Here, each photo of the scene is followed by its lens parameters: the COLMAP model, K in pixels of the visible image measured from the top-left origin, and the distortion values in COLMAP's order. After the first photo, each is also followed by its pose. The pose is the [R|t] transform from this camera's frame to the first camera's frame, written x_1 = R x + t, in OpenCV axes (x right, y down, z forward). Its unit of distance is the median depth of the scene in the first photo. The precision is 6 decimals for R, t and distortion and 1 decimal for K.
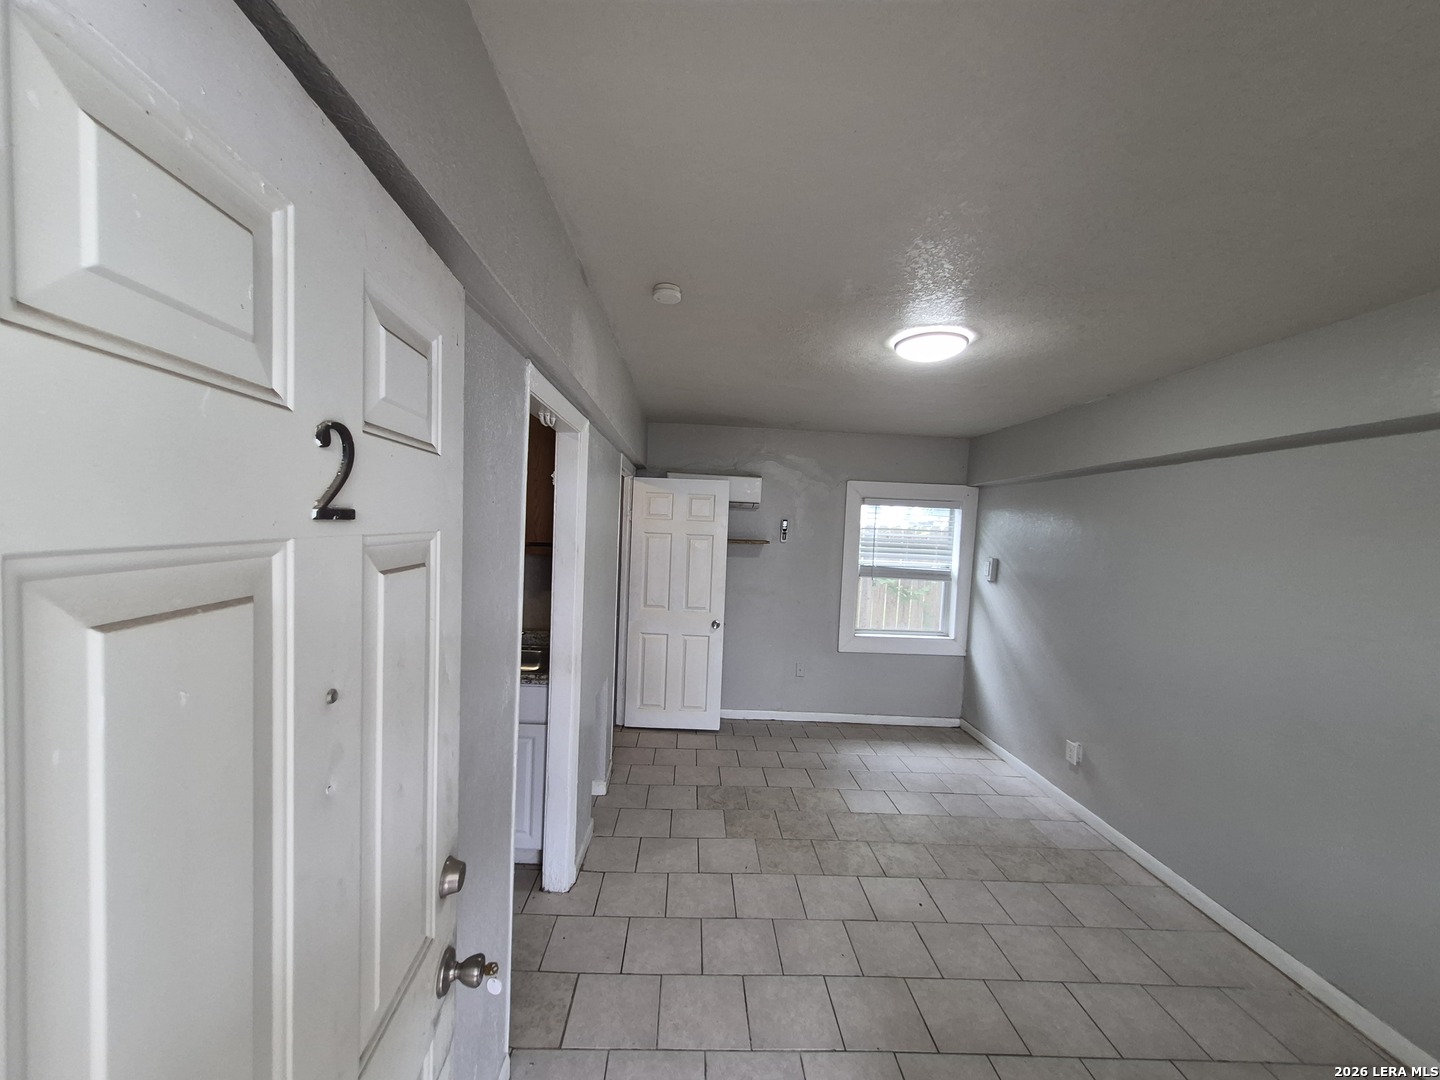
lens RADIAL K [[564.3, 0, 715.5], [0, 564.3, 549.2], [0, 0, 1]] dist [0.007464, 0.000096]
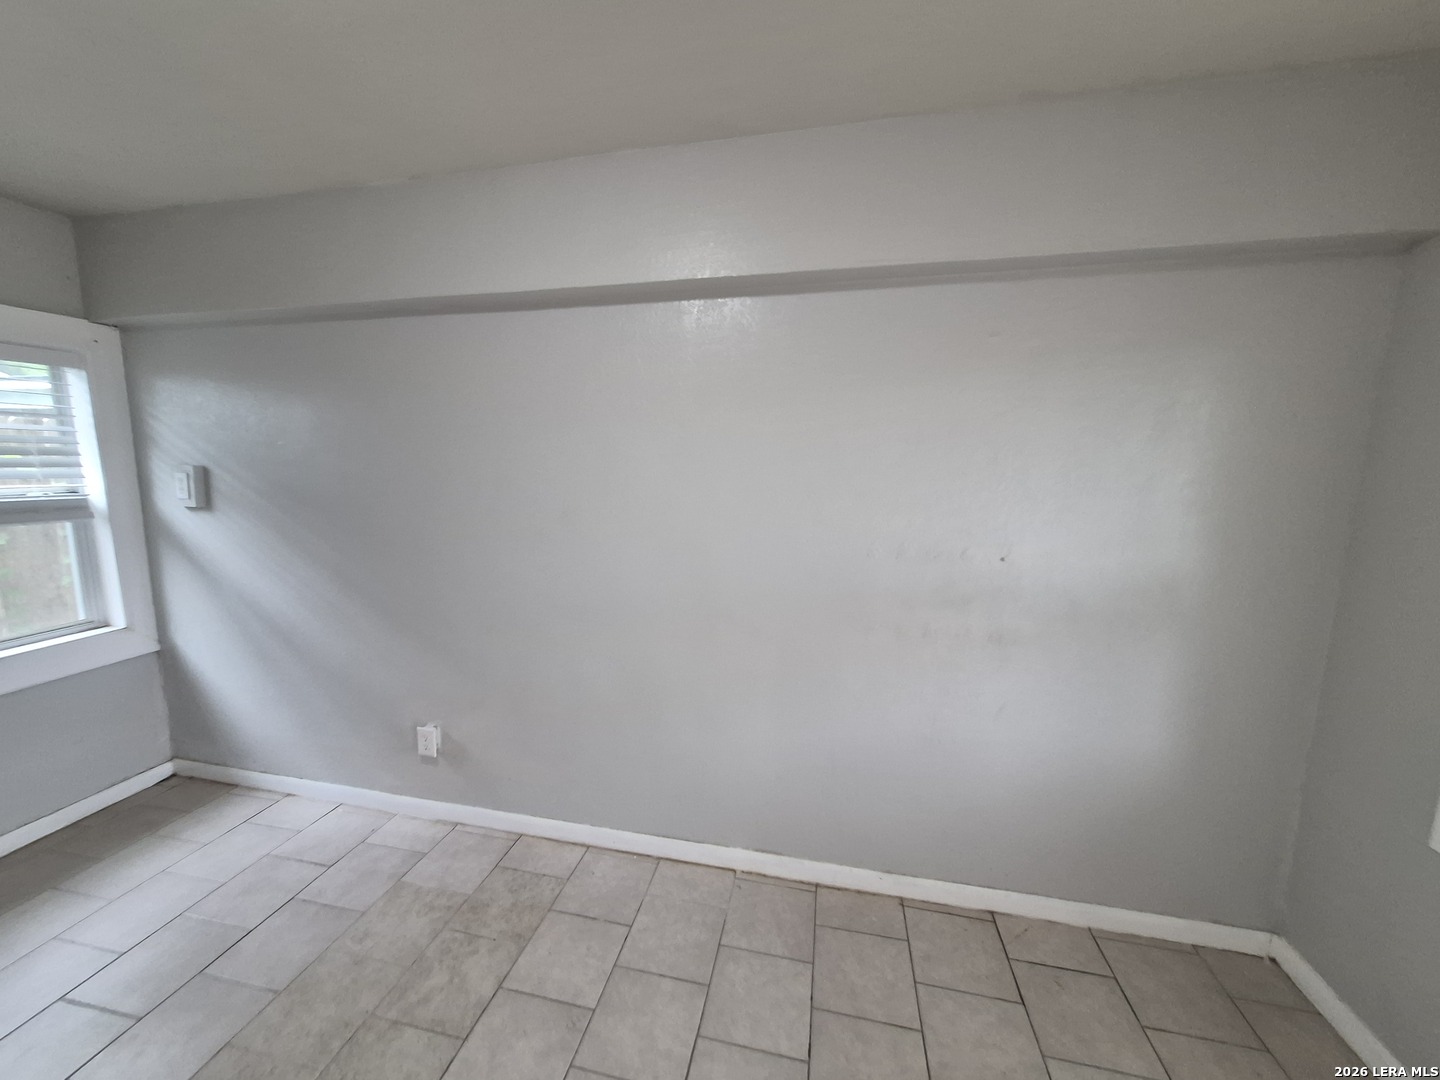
lens RADIAL K [[566.5, 0, 710.6], [0, 566.5, 542.5], [0, 0, 1]] dist [0.008256, -0.000305]
pose [[0.262480, -0.186050, 0.946831, 0.098947], [0.043163, 0.982518, 0.181096, 0.012459], [-0.963971, -0.006666, 0.265922, 0.422697]]
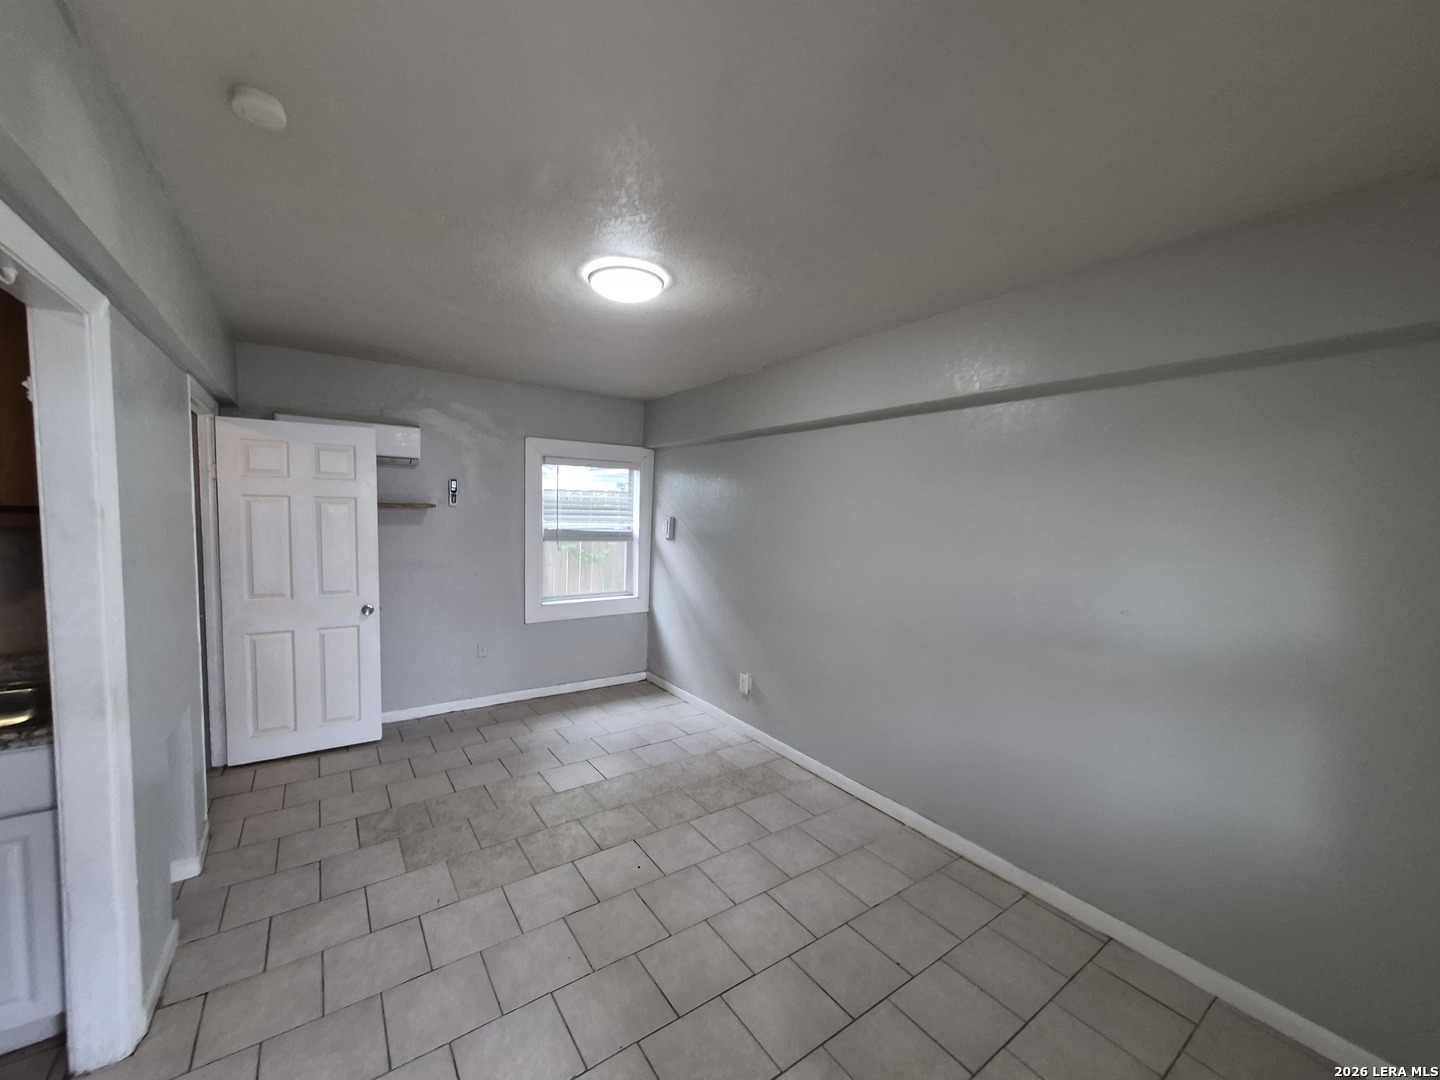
lens RADIAL K [[559.7, 0, 710.5], [0, 559.7, 546.8], [0, 0, 1]] dist [0.006937, -0.000417]
pose [[0.841677, -0.058860, 0.536764, -0.013444], [0.031382, 0.997693, 0.060196, 0.012701], [-0.539069, -0.033821, 0.841582, 0.084806]]
